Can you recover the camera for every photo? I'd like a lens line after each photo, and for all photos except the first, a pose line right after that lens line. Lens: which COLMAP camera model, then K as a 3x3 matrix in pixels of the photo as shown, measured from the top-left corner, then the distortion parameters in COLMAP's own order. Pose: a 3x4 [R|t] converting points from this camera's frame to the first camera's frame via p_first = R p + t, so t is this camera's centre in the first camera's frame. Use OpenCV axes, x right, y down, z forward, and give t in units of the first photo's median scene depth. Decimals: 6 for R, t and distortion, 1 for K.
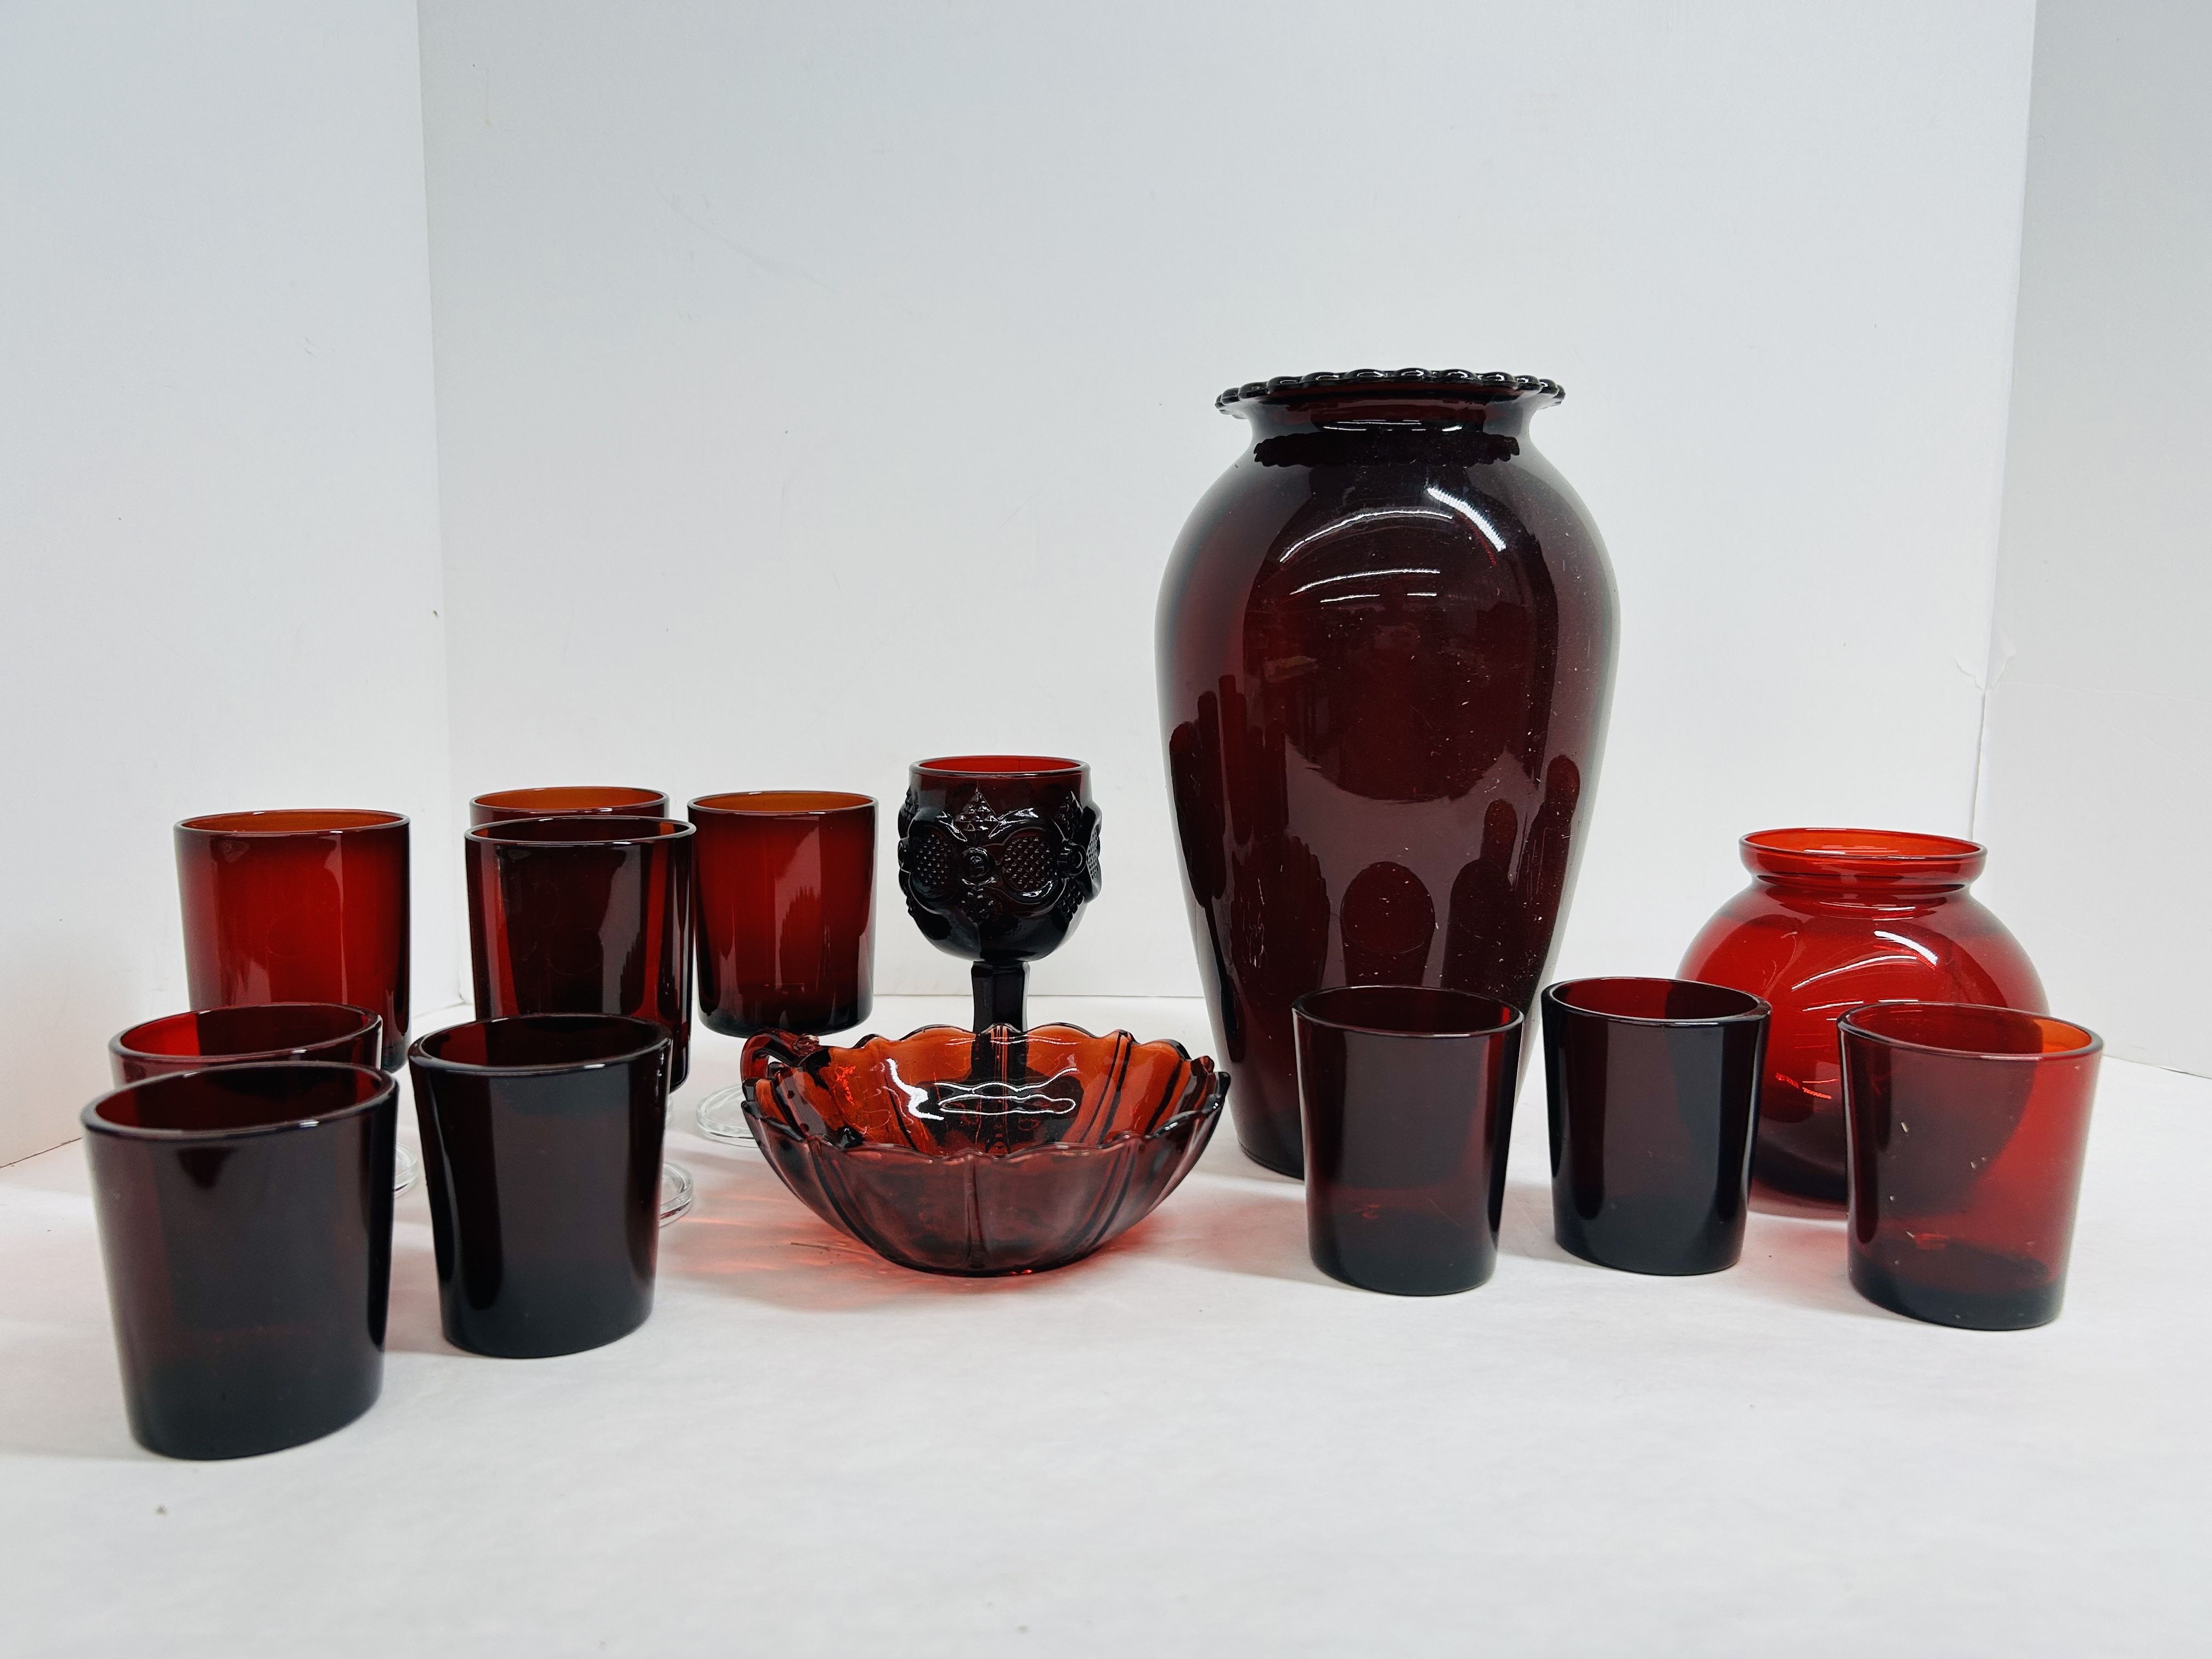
lens RADIAL K [[1780.8, 0, 1115.4], [0, 1780.8, 826.3], [0, 0, 1]] dist [0.049893, -0.042978]
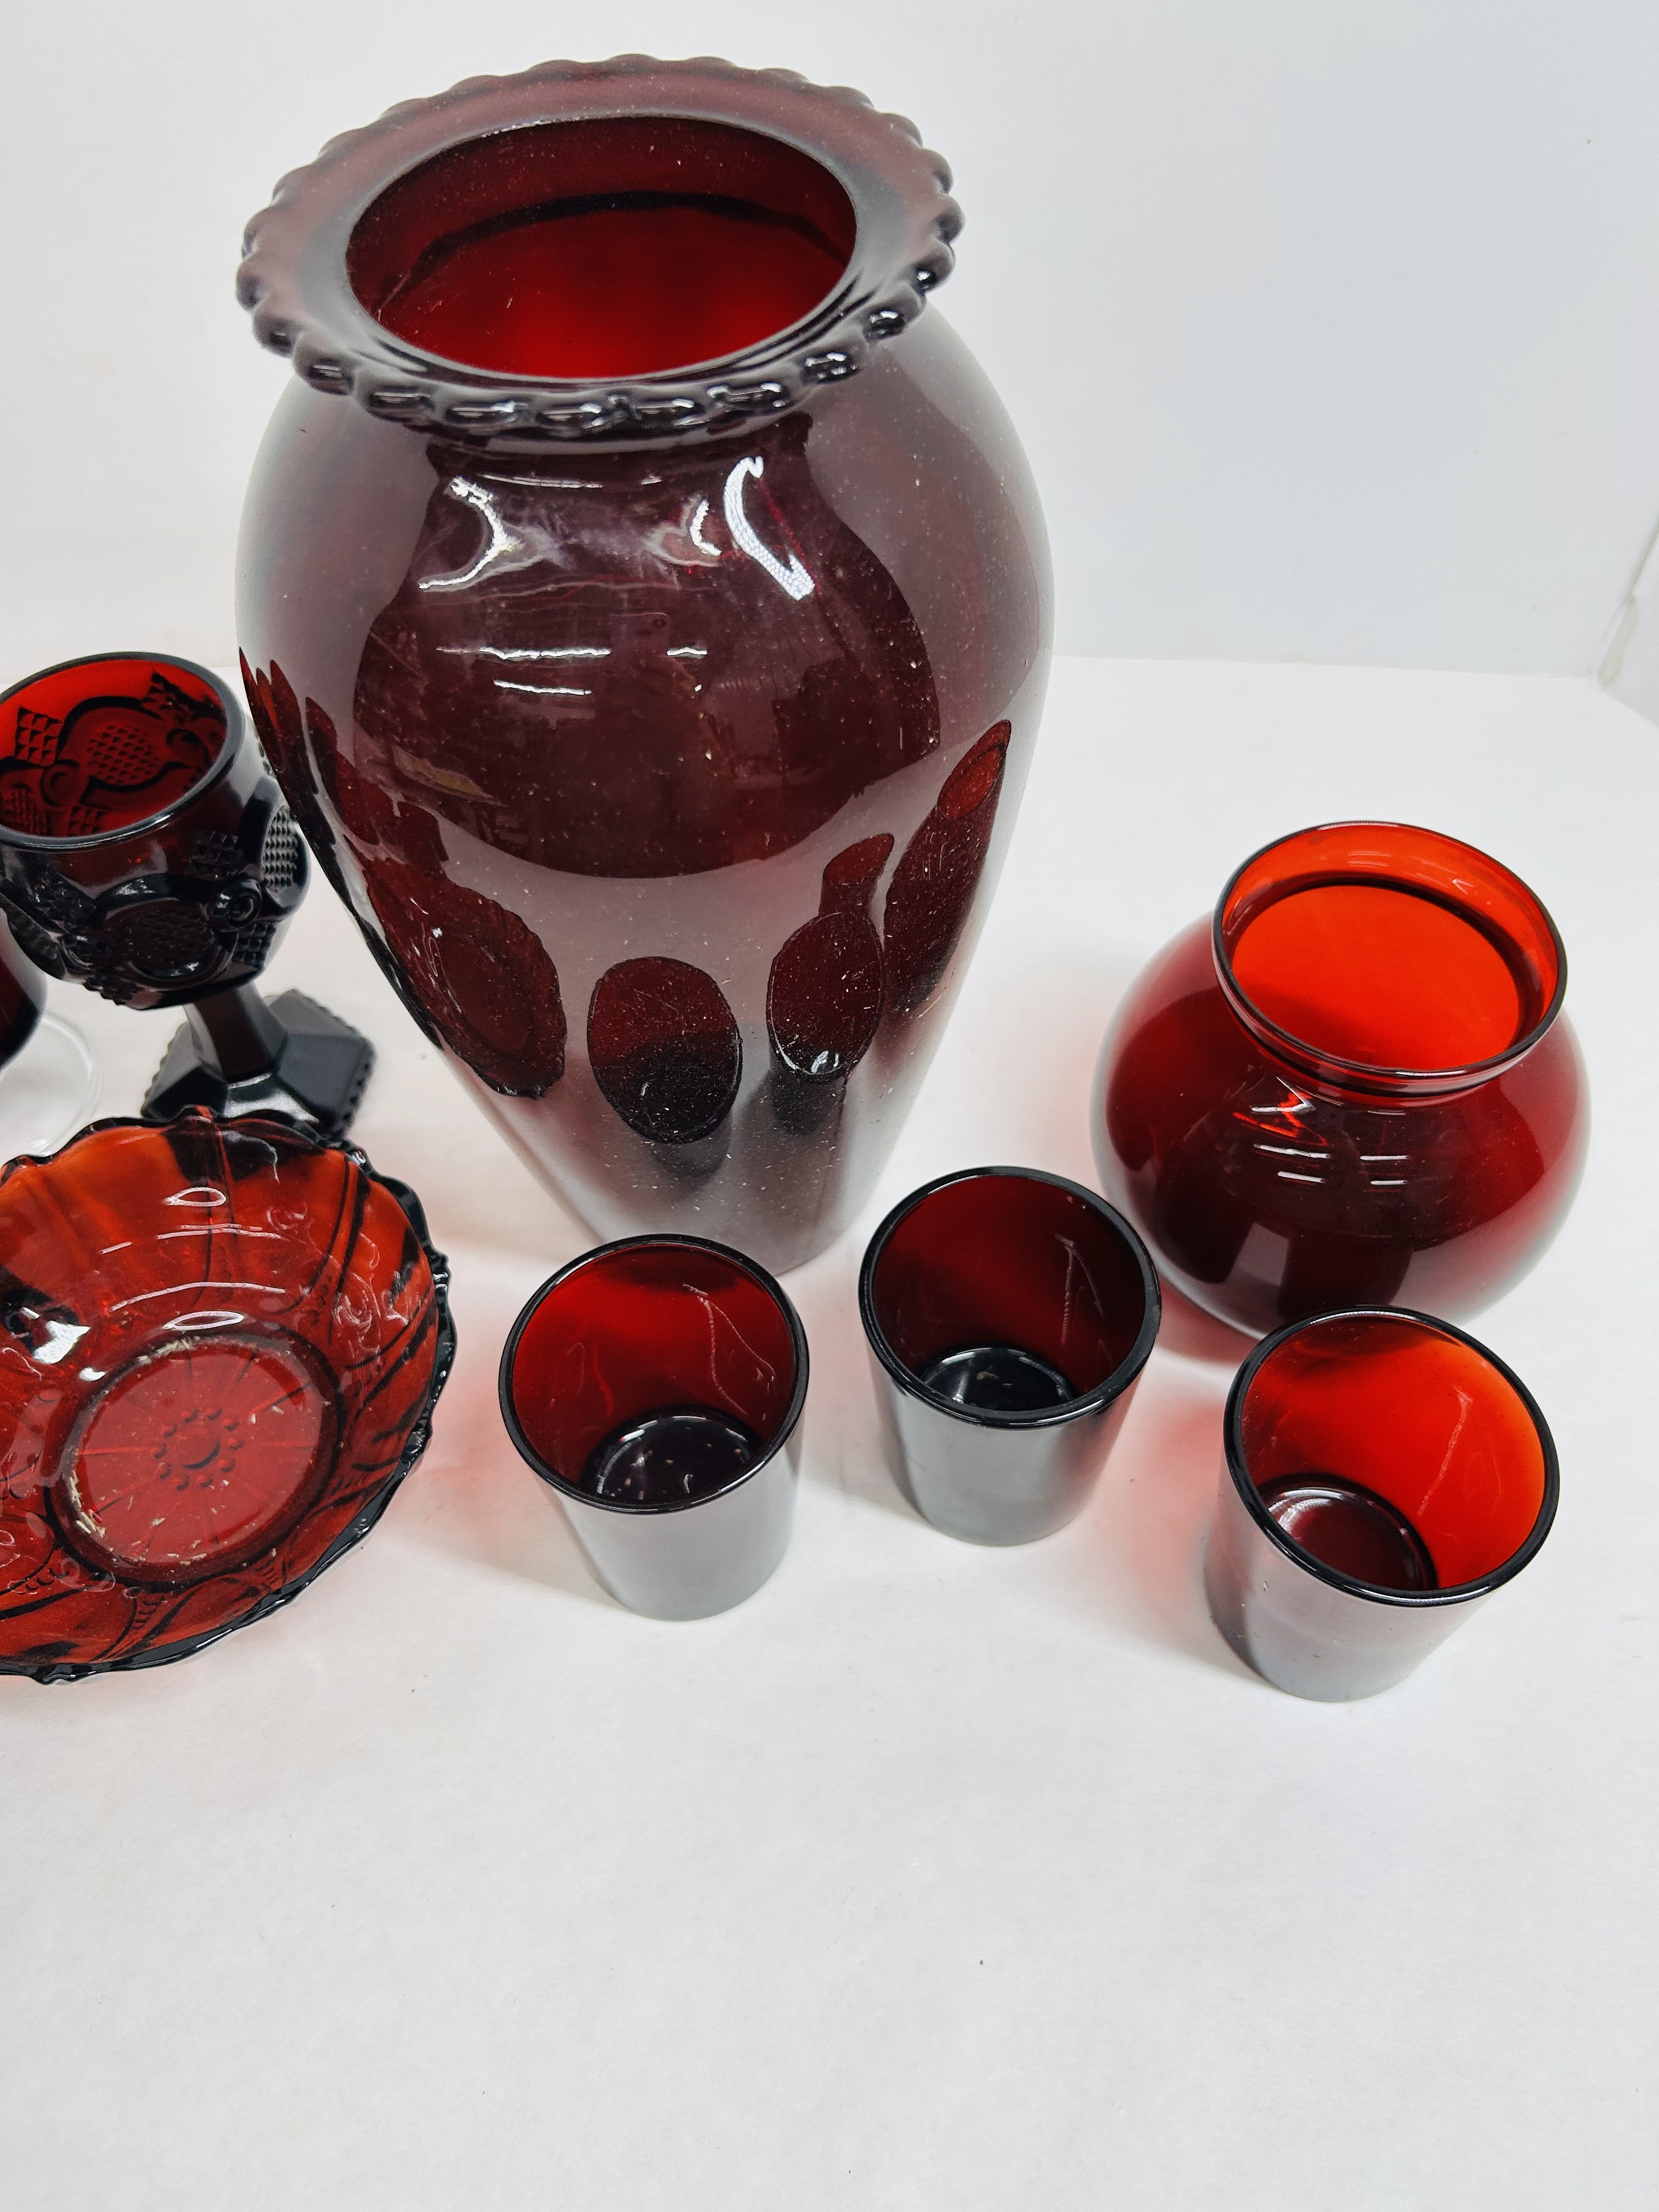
lens RADIAL K [[1780.8, 0, 835.5], [0, 1780.8, 1102.4], [0, 0, 1]] dist [0.049893, -0.042978]
pose [[0.999241, -0.031834, -0.022452, 0.234949], [0.038143, 0.682507, 0.729883, -0.455058], [-0.007912, -0.730185, 0.683204, 0.525040]]
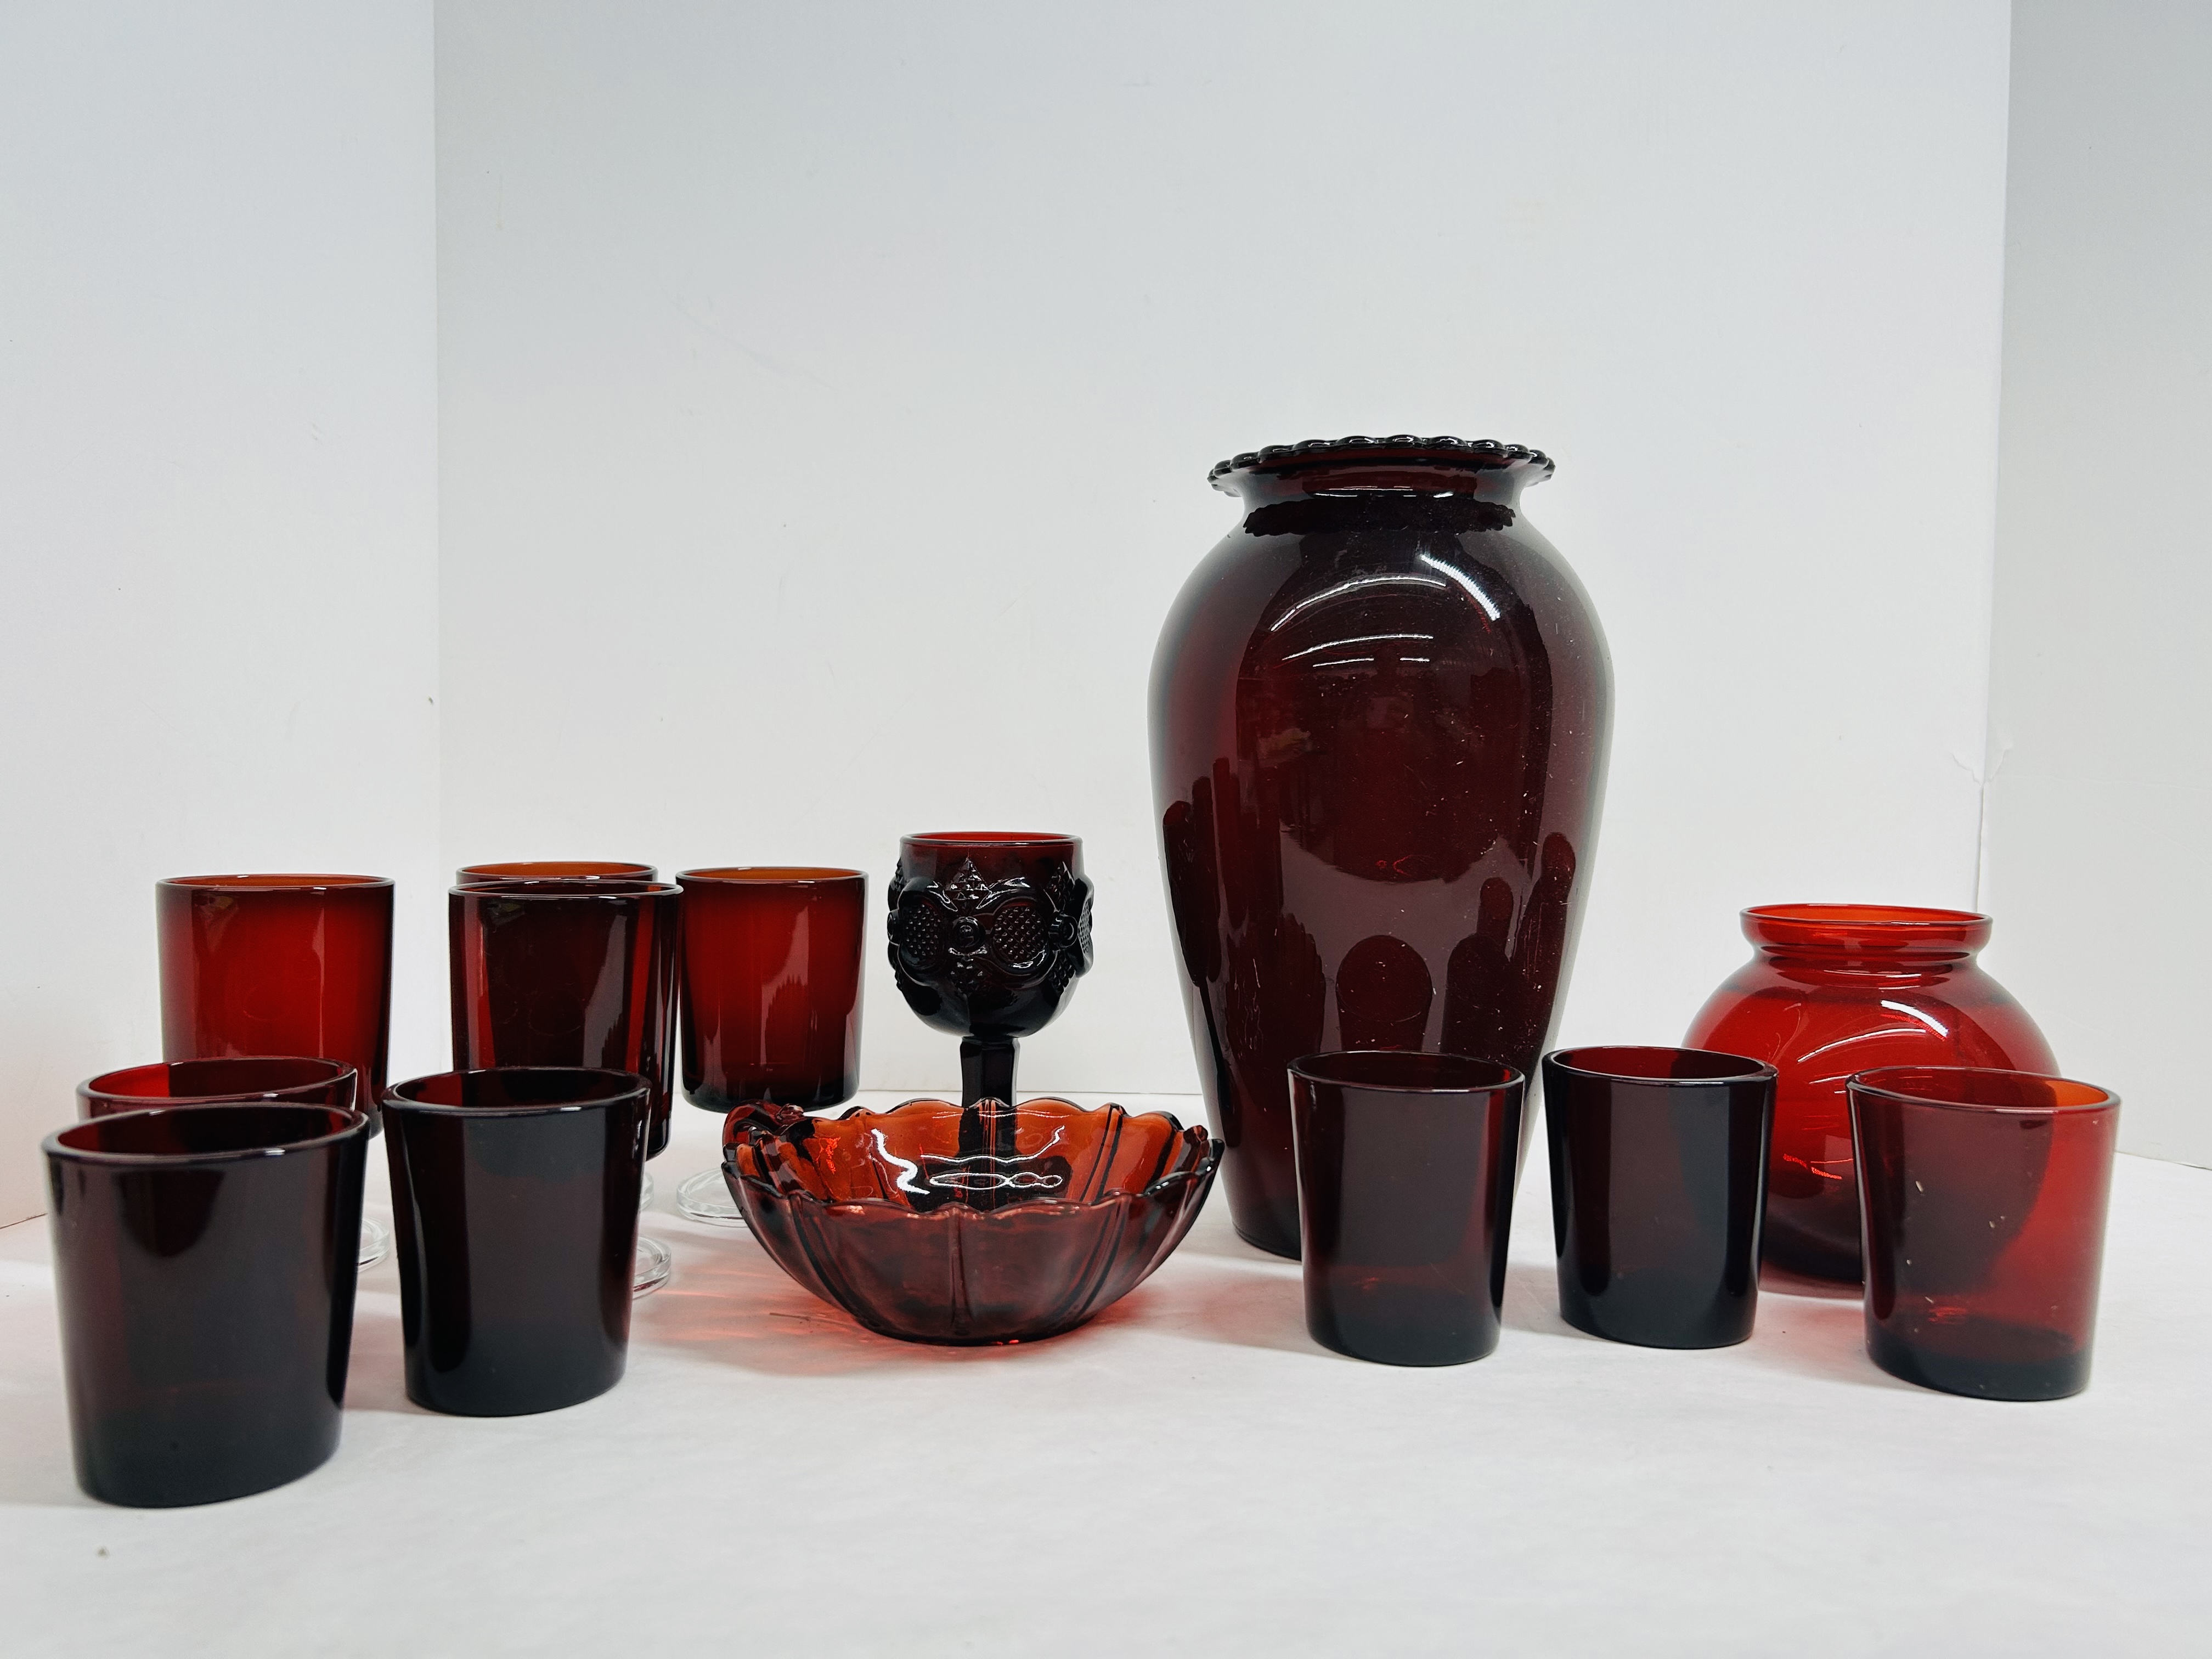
lens RADIAL K [[1780.8, 0, 1102.3], [0, 1780.8, 830.4], [0, 0, 1]] dist [0.049893, -0.042978]
pose [[0.999981, 0.003664, -0.004999, 0.002194], [-0.004073, 0.996421, -0.084428, 0.050322], [0.004672, 0.084447, 0.996417, 0.012350]]
